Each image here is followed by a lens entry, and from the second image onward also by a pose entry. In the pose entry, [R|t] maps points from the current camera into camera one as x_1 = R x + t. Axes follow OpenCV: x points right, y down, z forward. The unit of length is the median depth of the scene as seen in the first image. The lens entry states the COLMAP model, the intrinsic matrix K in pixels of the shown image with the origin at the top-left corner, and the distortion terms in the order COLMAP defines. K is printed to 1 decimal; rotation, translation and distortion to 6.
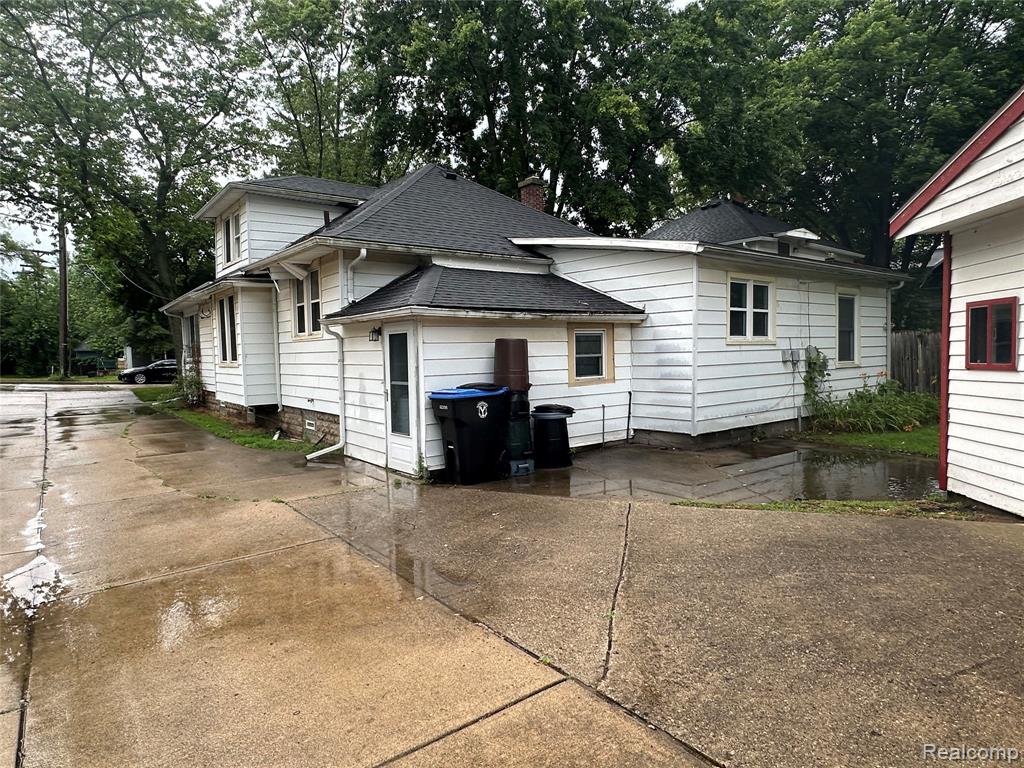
lens RADIAL K [[613.8, 0, 513.7], [0, 613.8, 384.2], [0, 0, 1]] dist [0.007354, 0.000756]
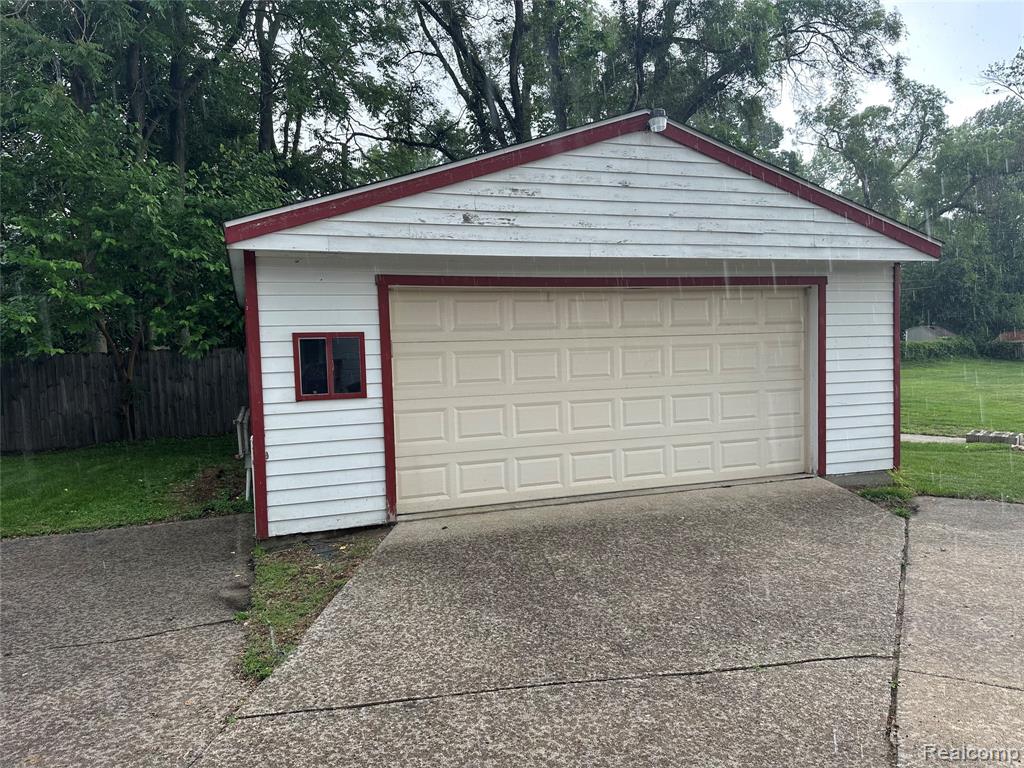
lens RADIAL K [[725.8, 0, 511.5], [0, 725.8, 388.5], [0, 0, 1]] dist [0.008639, 0.002902]
pose [[-0.409383, -0.004313, 0.912352, -0.454832], [0.089623, 0.994962, 0.044919, -0.067206], [-0.907950, 0.100157, -0.406934, 1.184227]]
